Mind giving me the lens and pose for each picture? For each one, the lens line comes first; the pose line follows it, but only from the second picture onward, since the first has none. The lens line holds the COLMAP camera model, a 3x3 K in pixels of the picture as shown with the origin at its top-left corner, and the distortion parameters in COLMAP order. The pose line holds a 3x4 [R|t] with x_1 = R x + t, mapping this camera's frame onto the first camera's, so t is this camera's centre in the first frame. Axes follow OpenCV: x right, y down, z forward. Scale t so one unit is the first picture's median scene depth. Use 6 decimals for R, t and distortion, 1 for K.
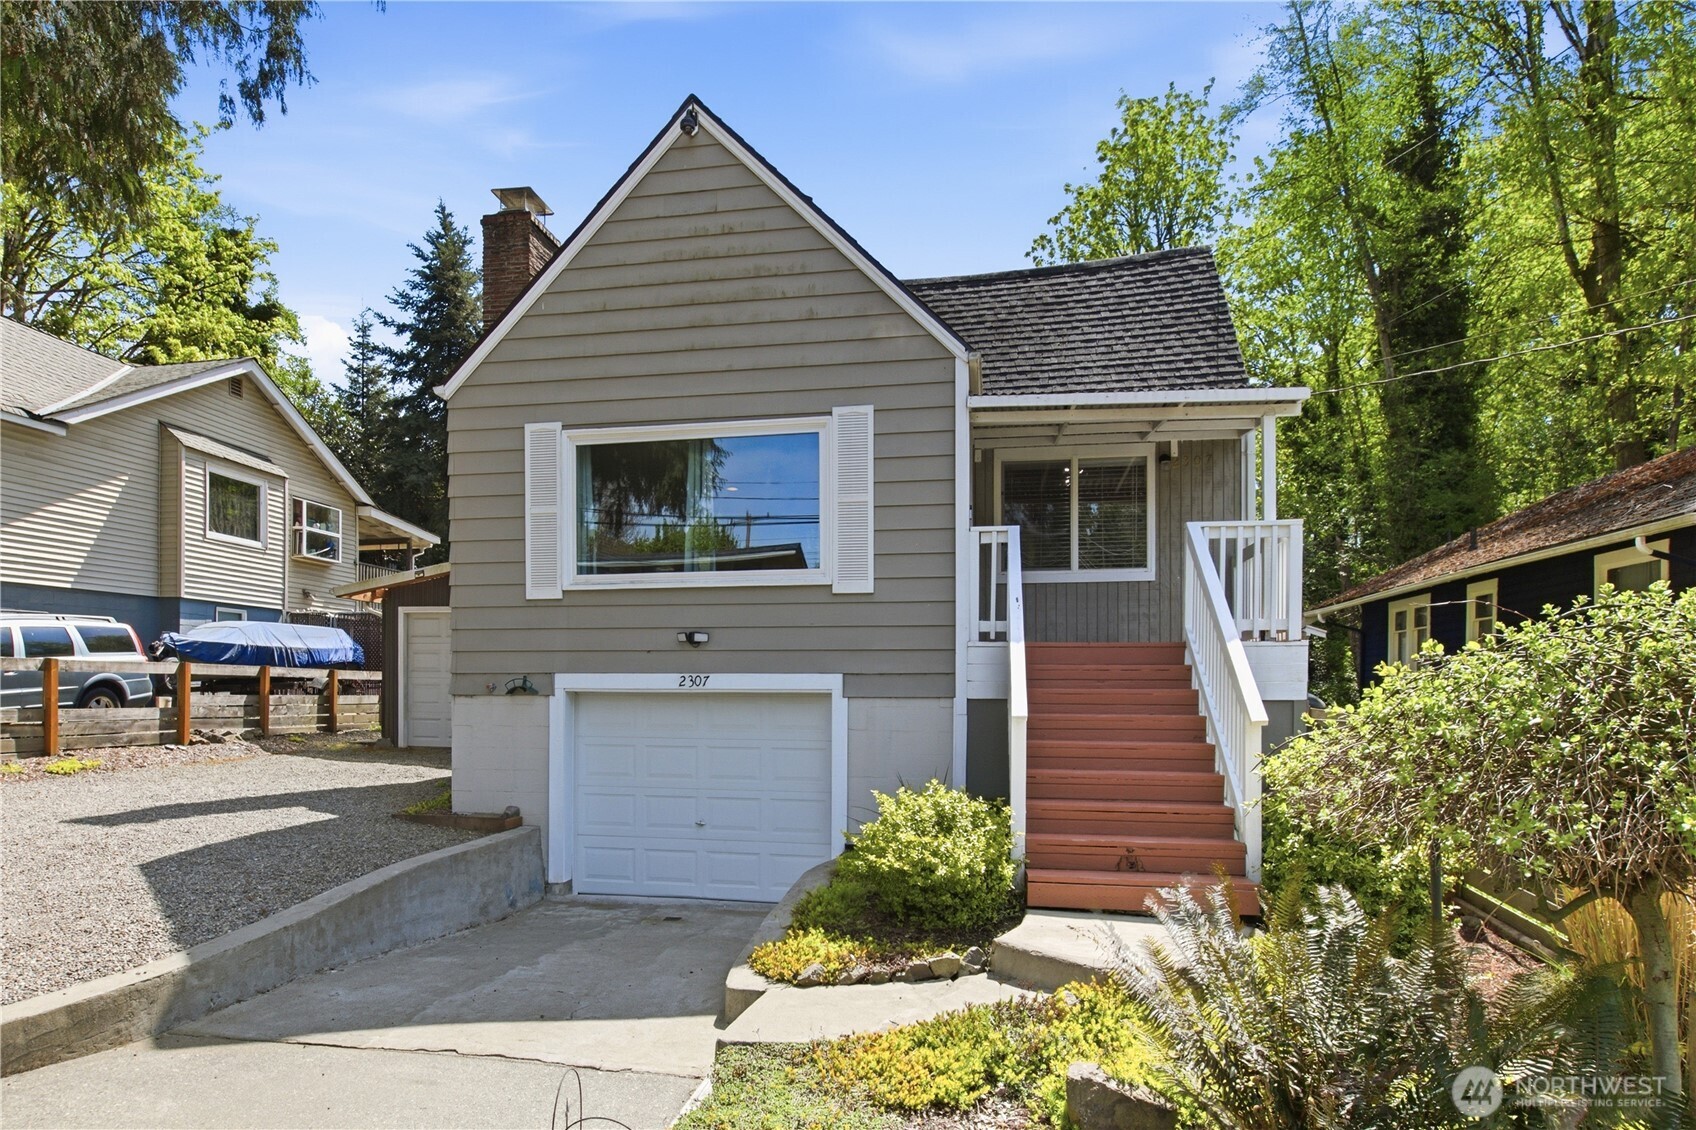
lens RADIAL K [[865.4, 0, 822.2], [0, 865.4, 707.6], [0, 0, 1]] dist [-0.002465, 0.000550]
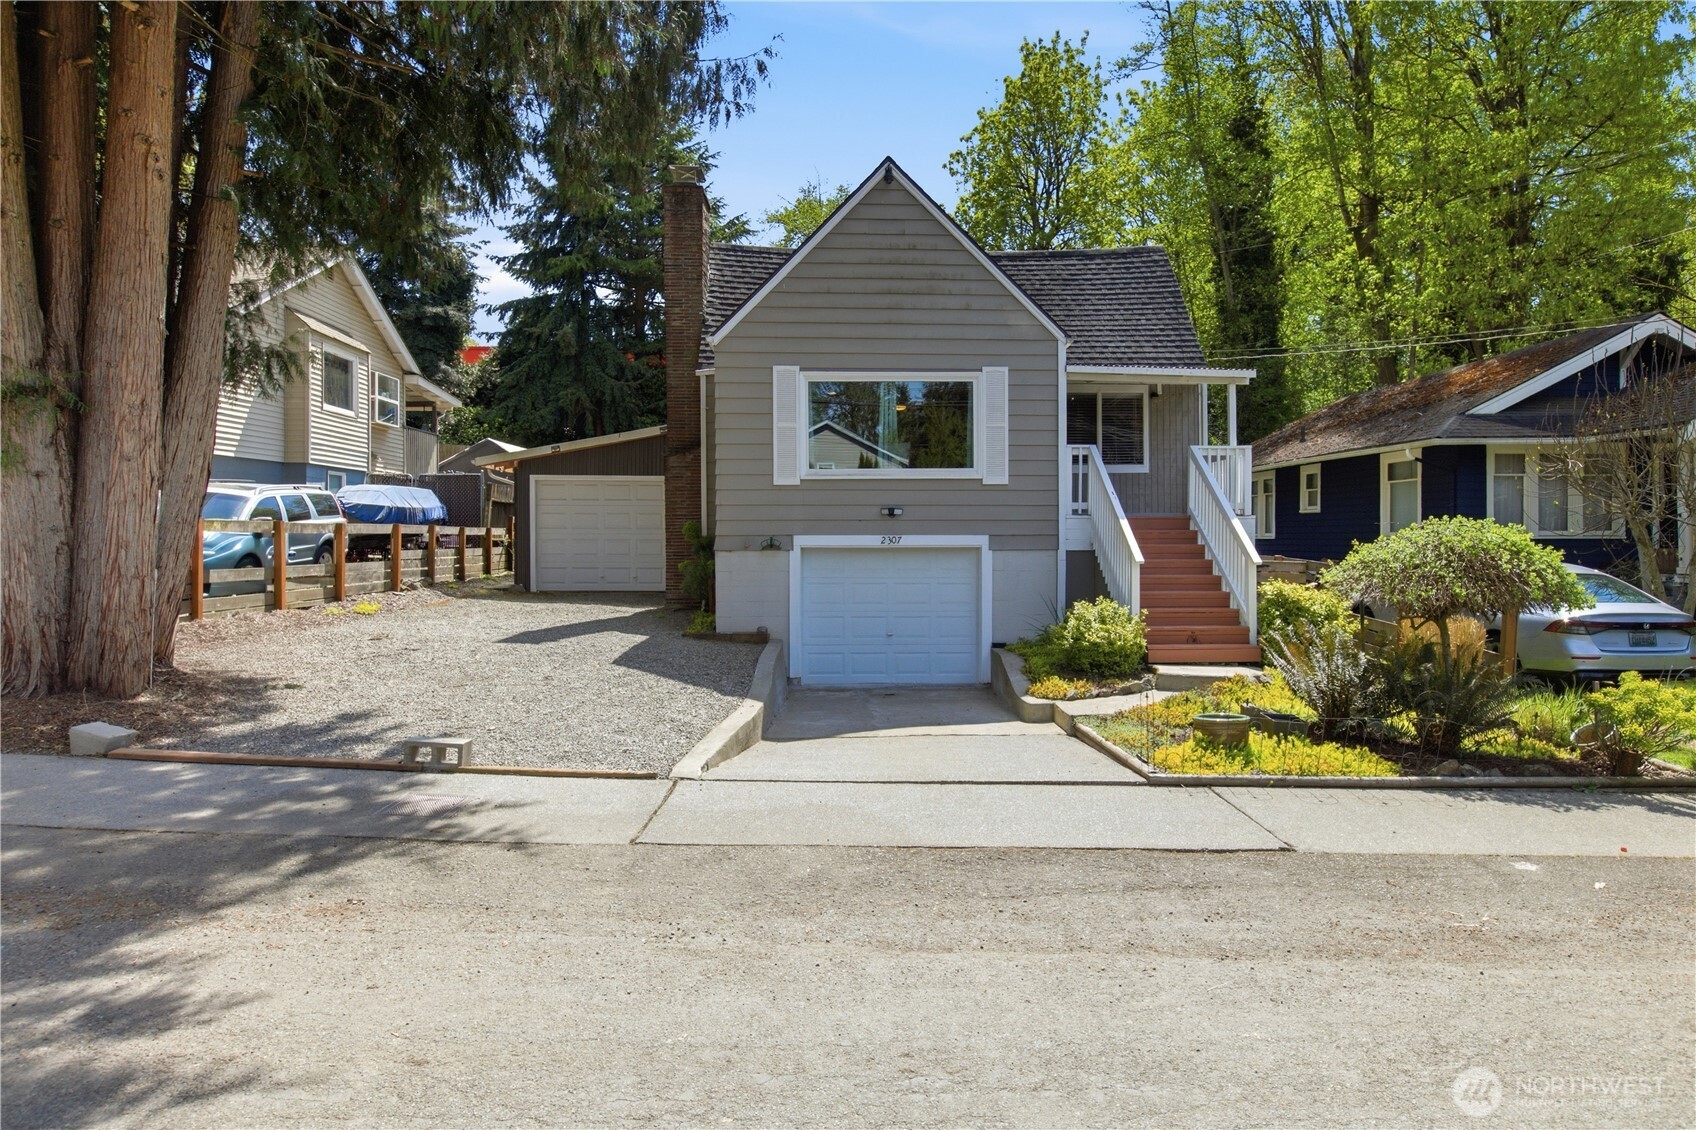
lens RADIAL K [[800.5, 0, 902.8], [0, 800.5, 552.8], [0, 0, 1]] dist [-0.000611, 0.000265]
pose [[0.976988, -0.009563, 0.213080, -0.419779], [0.009383, 0.999954, 0.001856, -0.010566], [-0.213088, 0.000186, 0.977033, -0.373801]]
